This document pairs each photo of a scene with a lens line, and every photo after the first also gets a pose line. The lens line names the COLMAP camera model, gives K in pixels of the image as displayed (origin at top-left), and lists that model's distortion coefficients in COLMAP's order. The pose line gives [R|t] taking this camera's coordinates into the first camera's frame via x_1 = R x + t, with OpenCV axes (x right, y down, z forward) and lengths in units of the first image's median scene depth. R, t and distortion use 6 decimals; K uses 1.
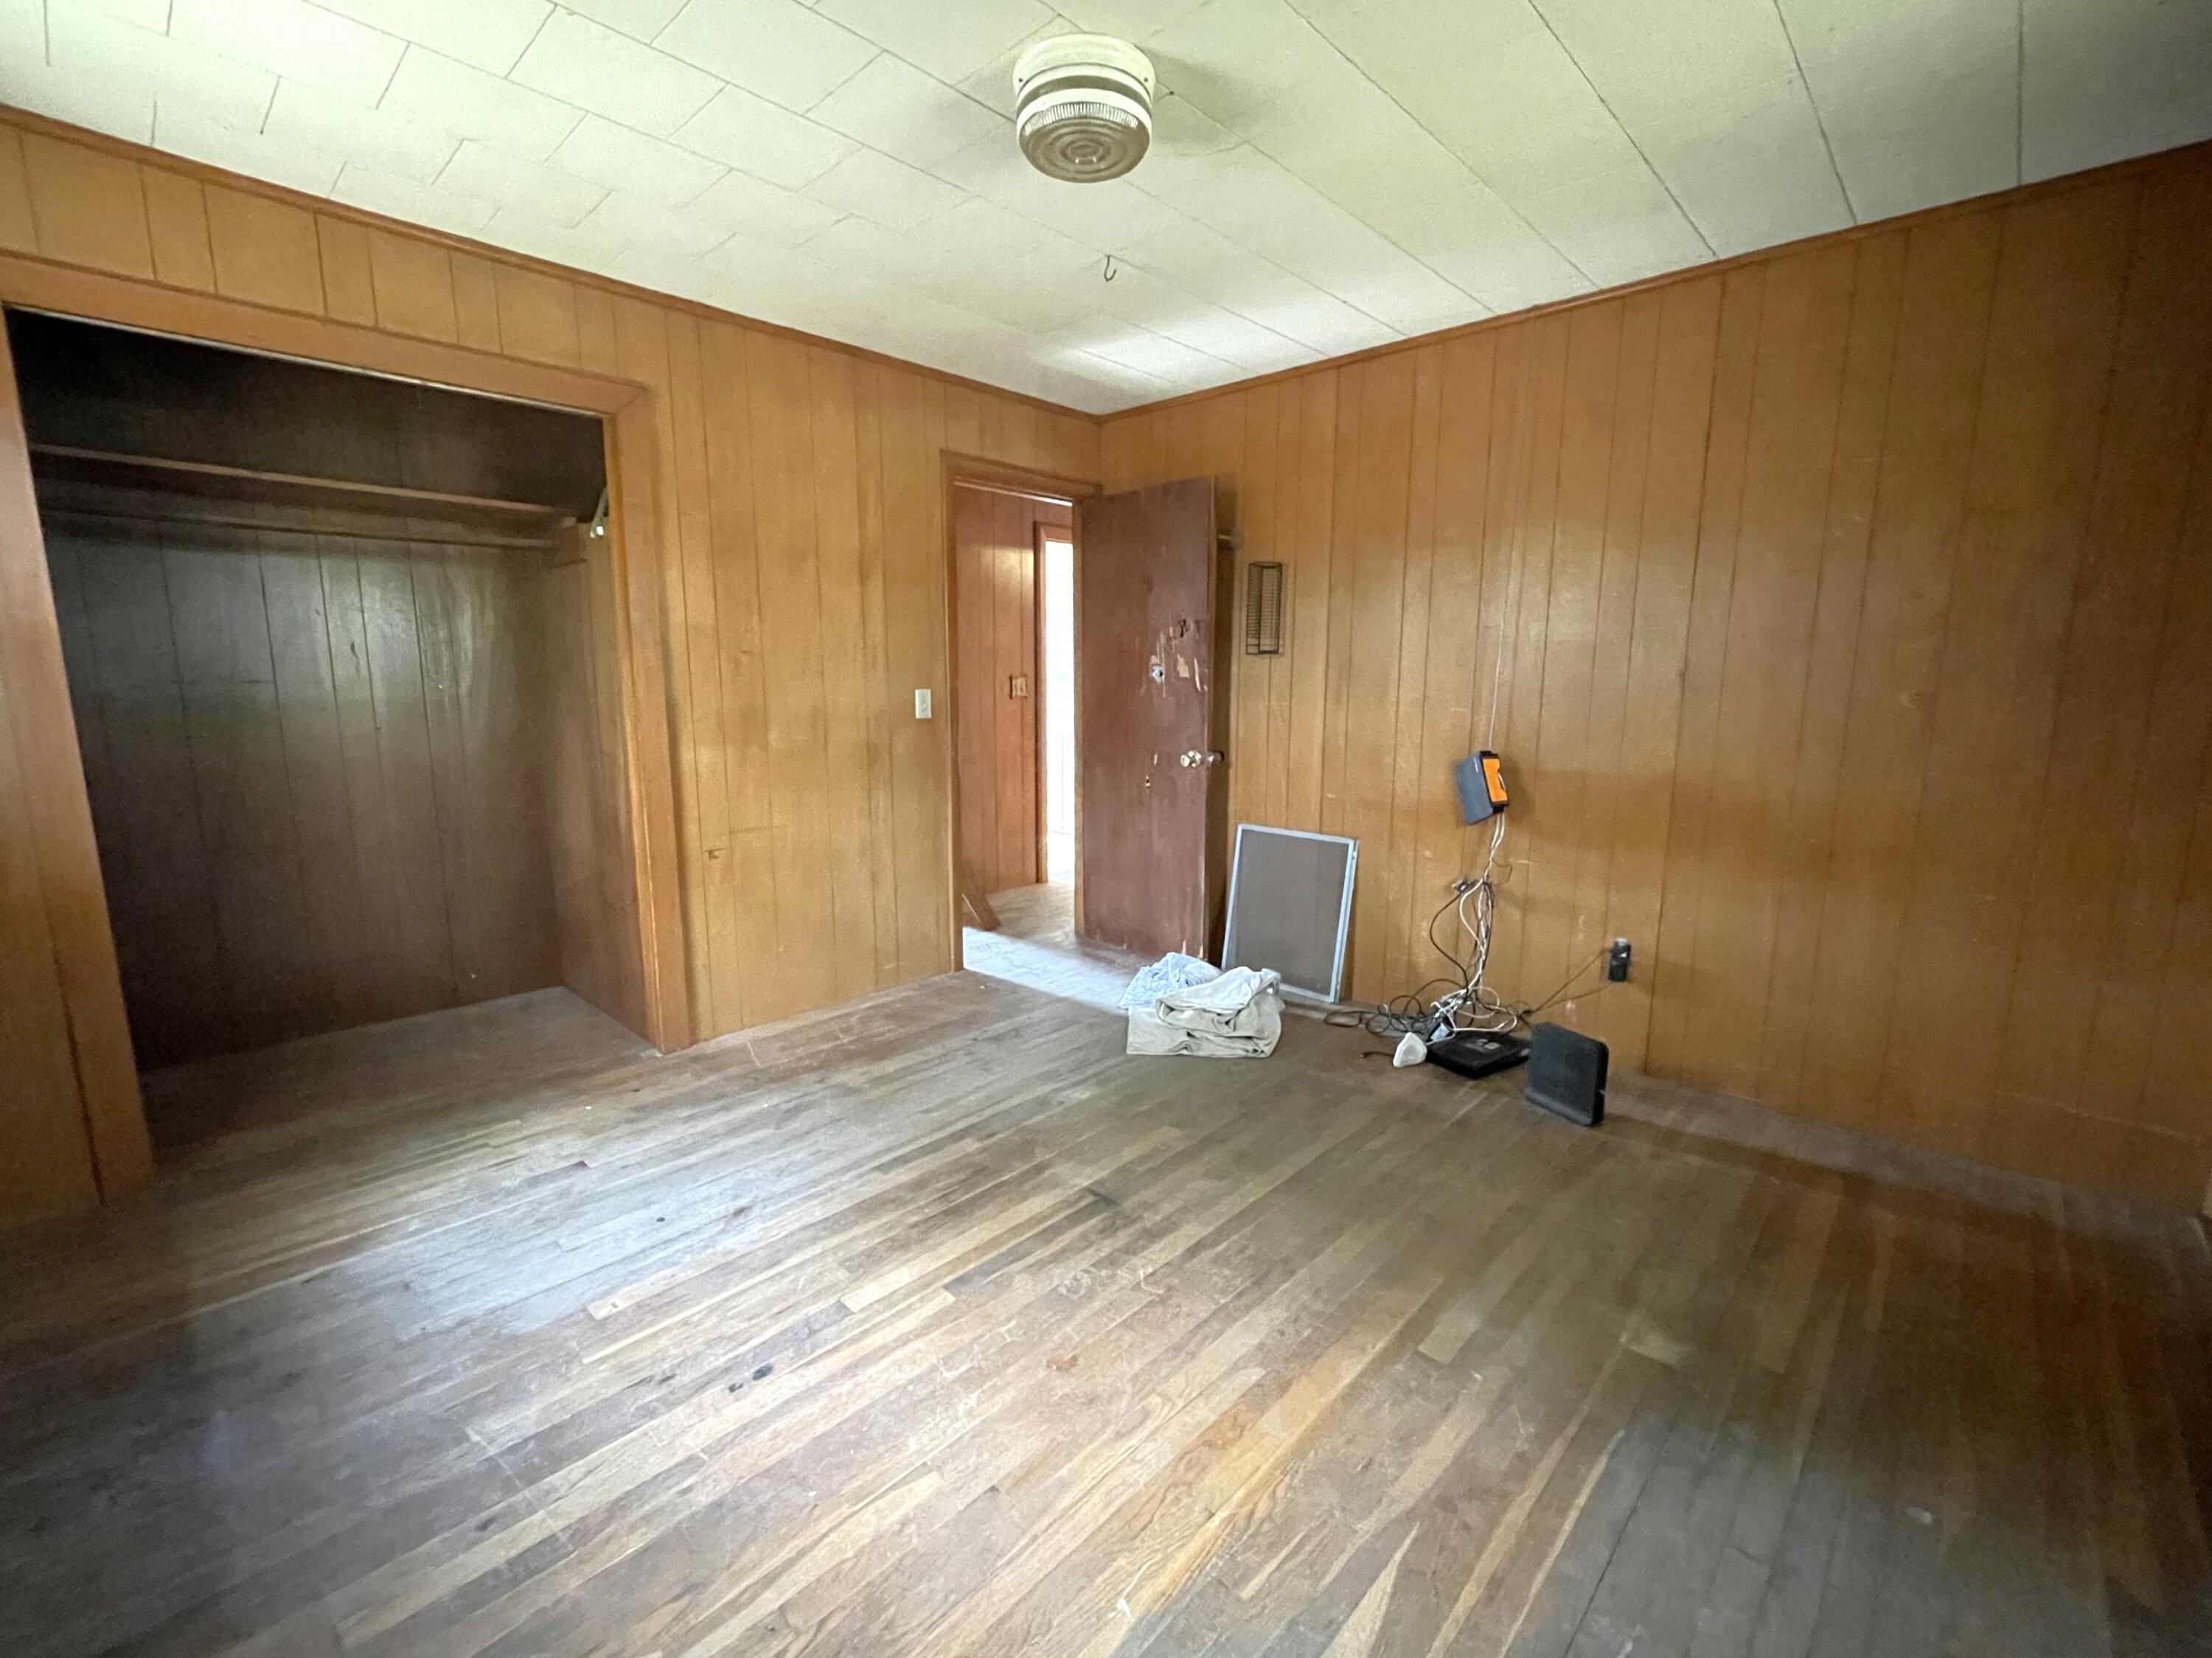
lens RADIAL K [[900.0, 0, 1106.0], [0, 900.0, 829.0], [0, 0, 1]] dist [-0.000814, -0.000506]
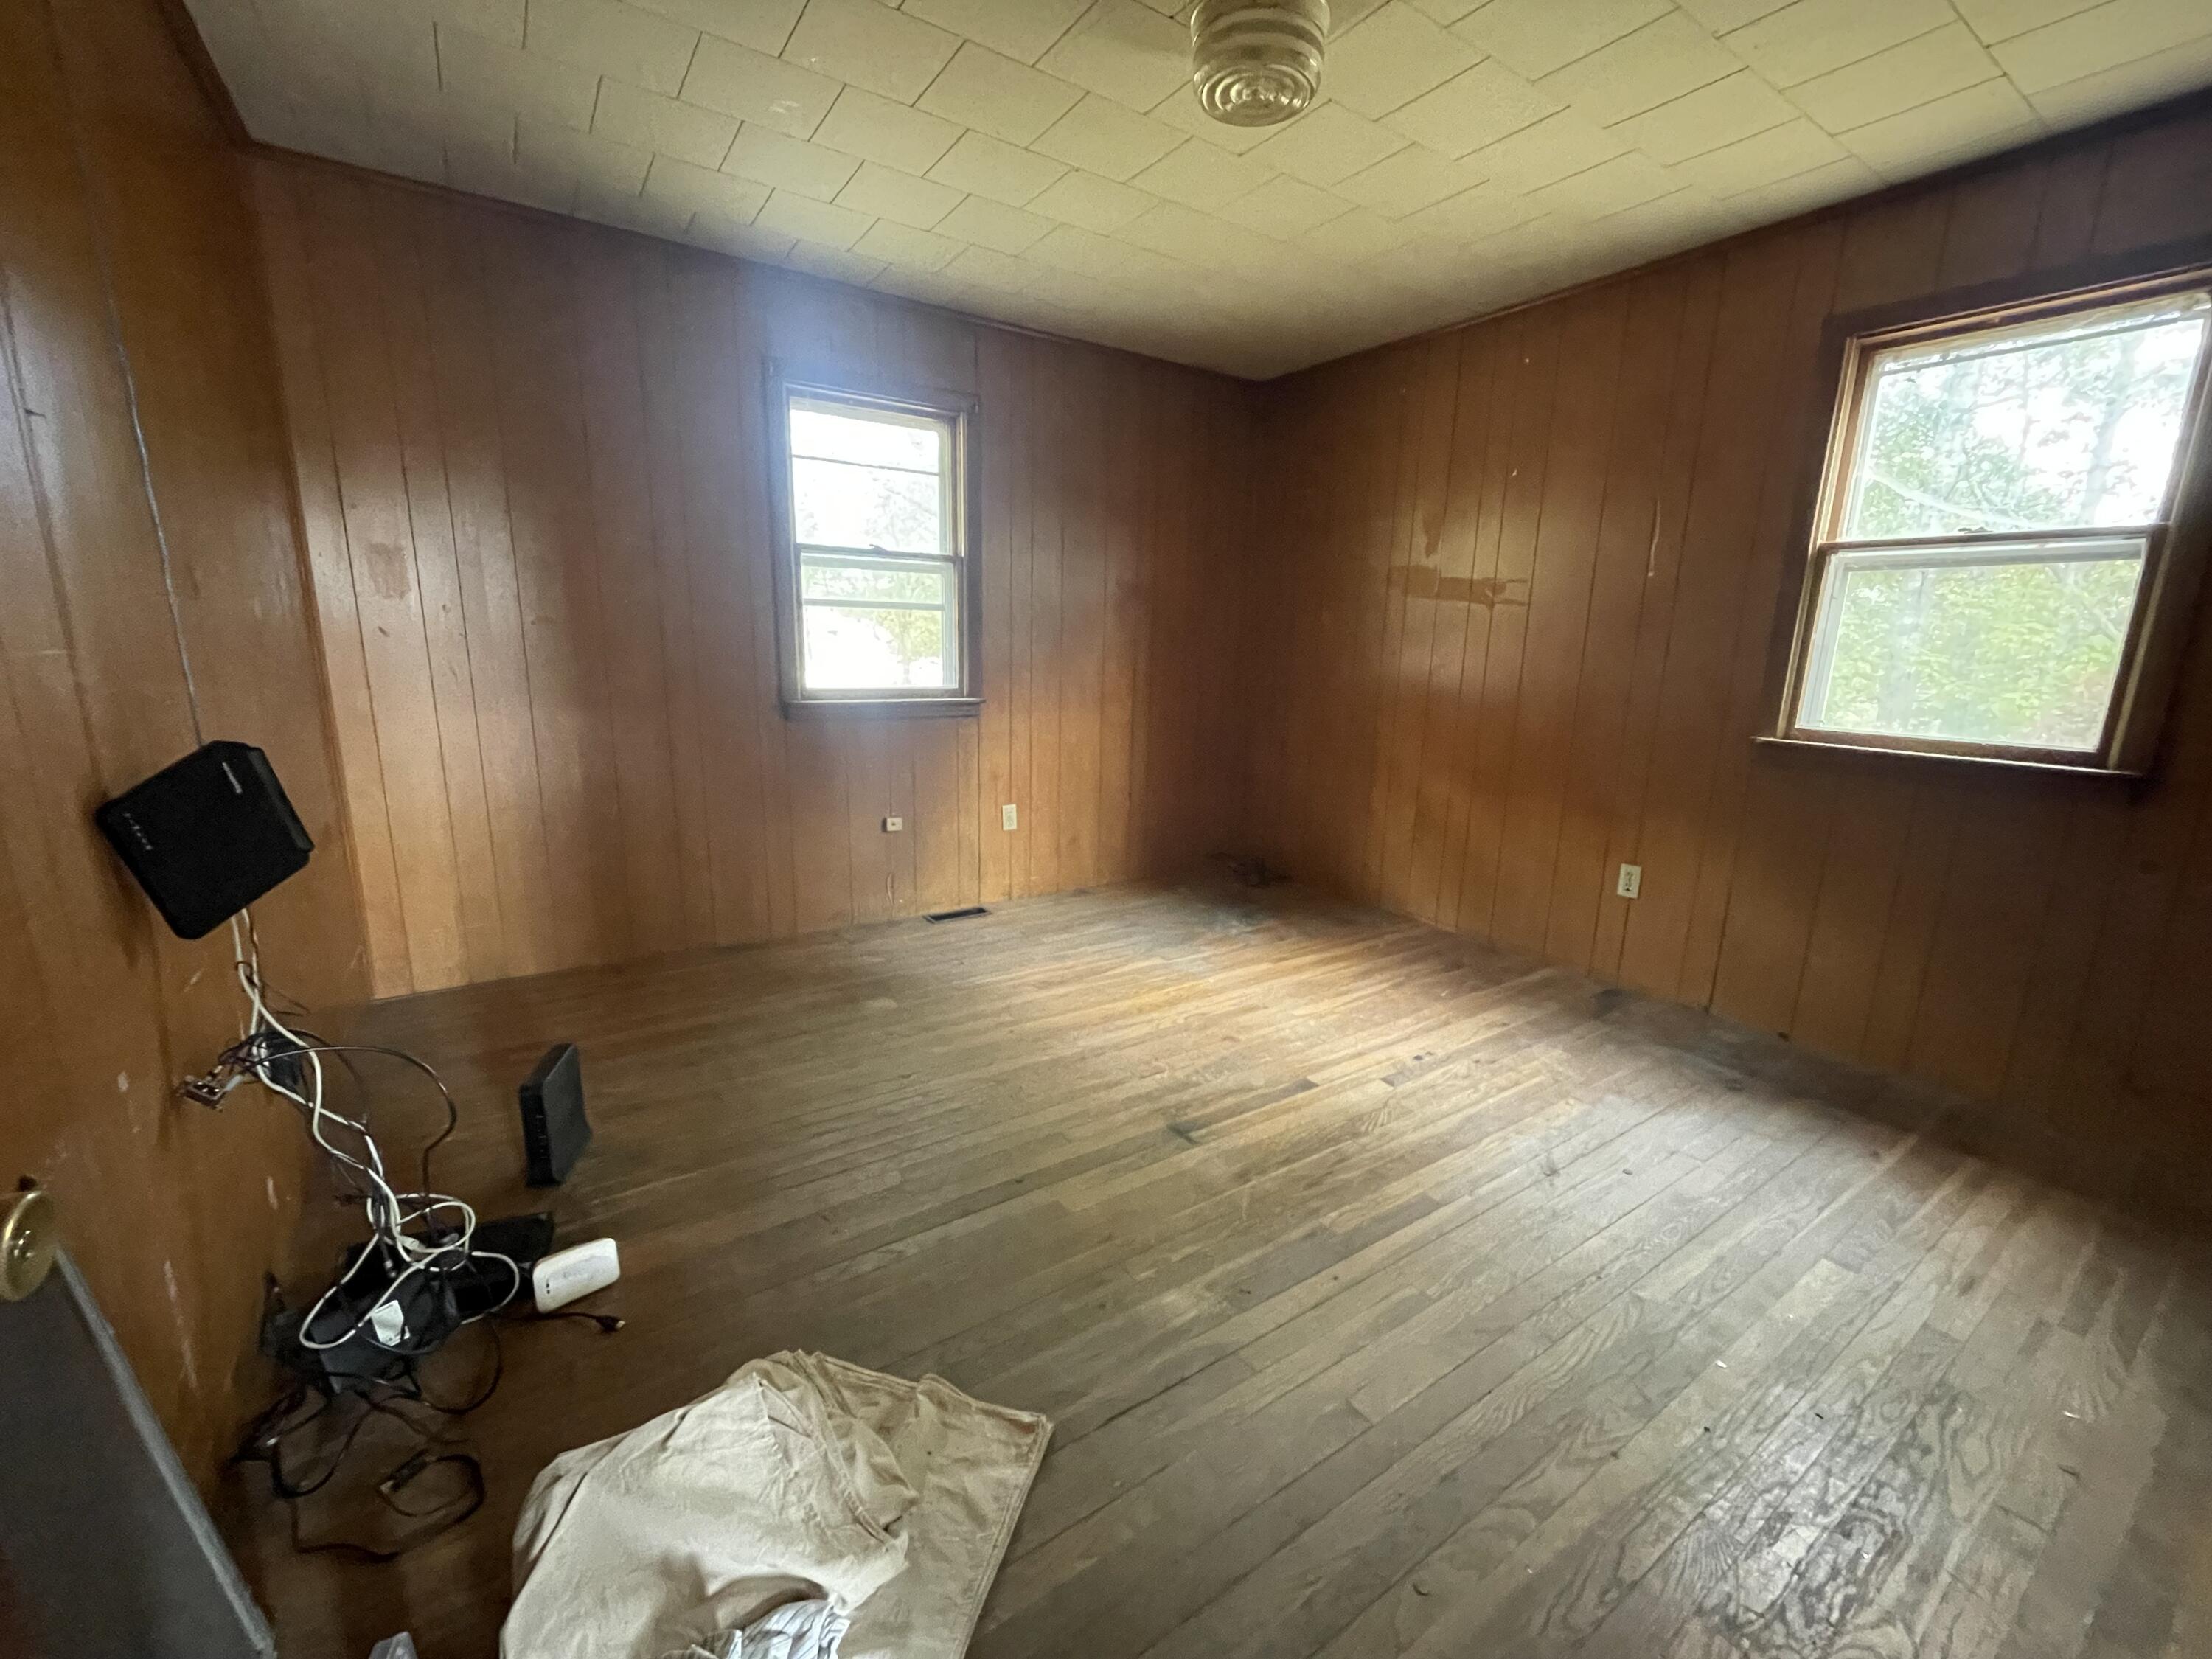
lens RADIAL K [[900.0, 0, 1106.0], [0, 900.0, 829.5], [0, 0, 1]] dist [-0.000814, -0.000506]
pose [[-0.975909, -0.072150, 0.205901, -0.116681], [0.010083, 0.927814, 0.372906, -0.316396], [-0.217943, 0.365998, -0.904735, 2.030182]]
